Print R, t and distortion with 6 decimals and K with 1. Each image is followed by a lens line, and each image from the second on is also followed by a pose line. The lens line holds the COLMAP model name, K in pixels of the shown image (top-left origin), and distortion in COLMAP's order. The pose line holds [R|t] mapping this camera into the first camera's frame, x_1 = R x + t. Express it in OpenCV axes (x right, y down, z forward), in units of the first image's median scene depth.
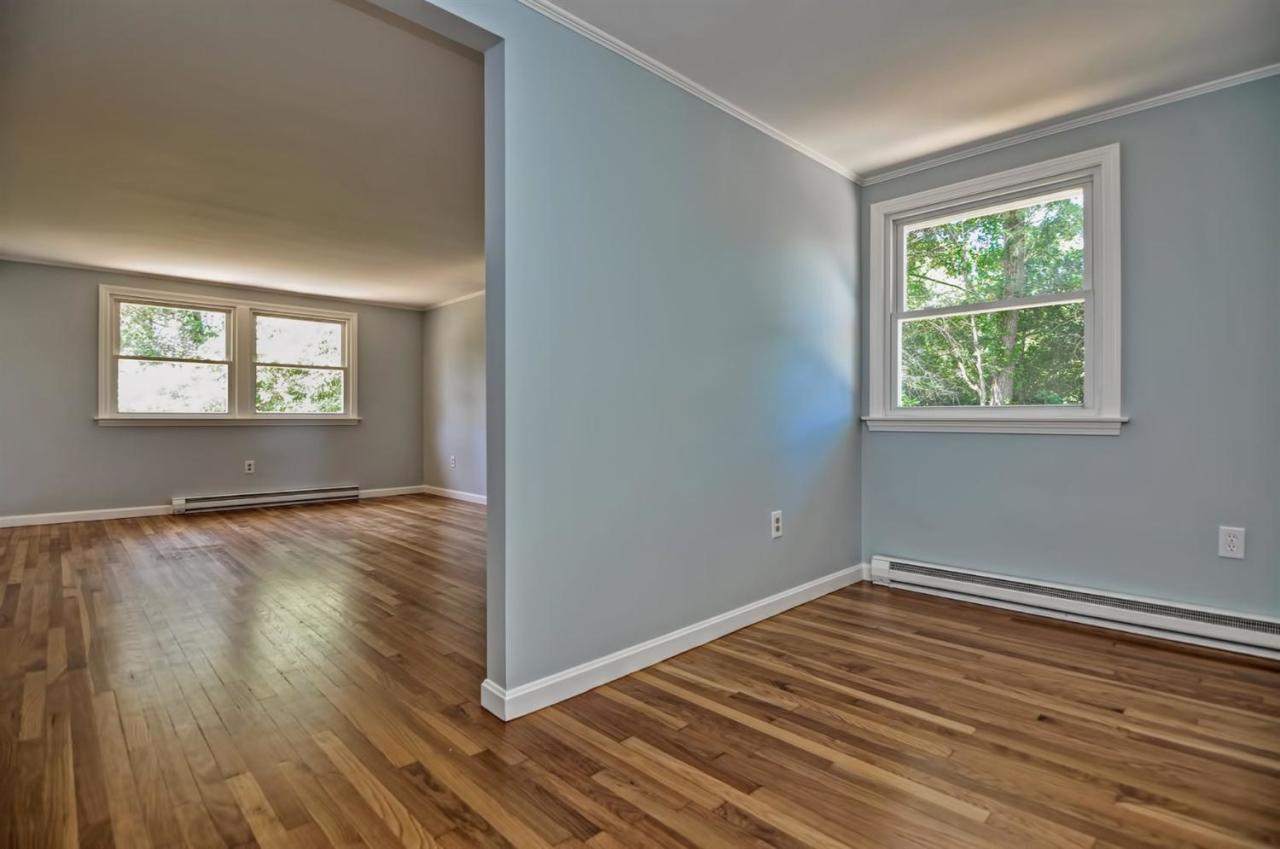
lens RADIAL K [[617.5, 0, 640.0], [0, 617.5, 424.5], [0, 0, 1]] dist [-0.025736, -0.000630]
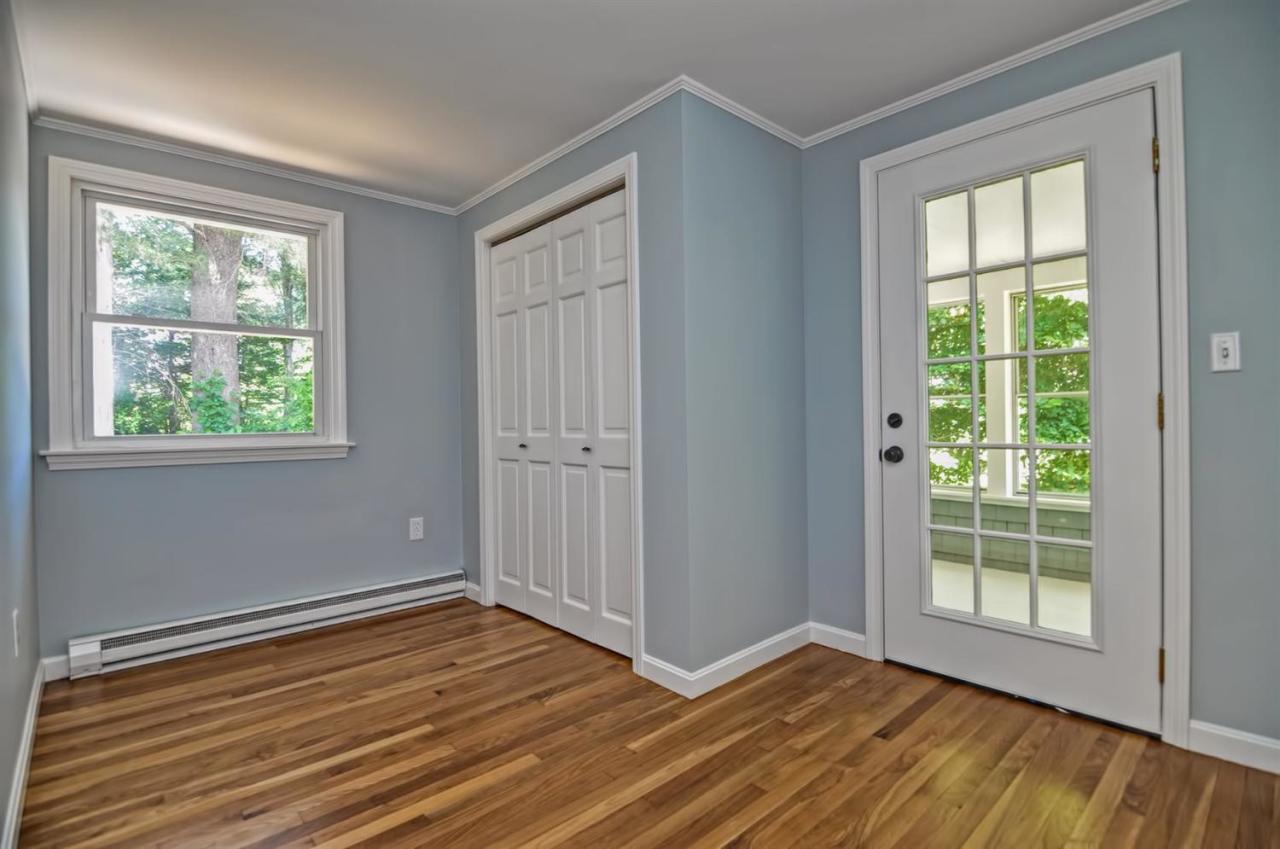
lens RADIAL K [[617.5, 0, 640.0], [0, 617.5, 424.5], [0, 0, 1]] dist [-0.025736, -0.000630]
pose [[0.029642, -0.006158, 0.999542, -0.443144], [0.023472, 0.999710, 0.005463, -0.045011], [-0.999285, 0.023299, 0.029778, 0.425200]]
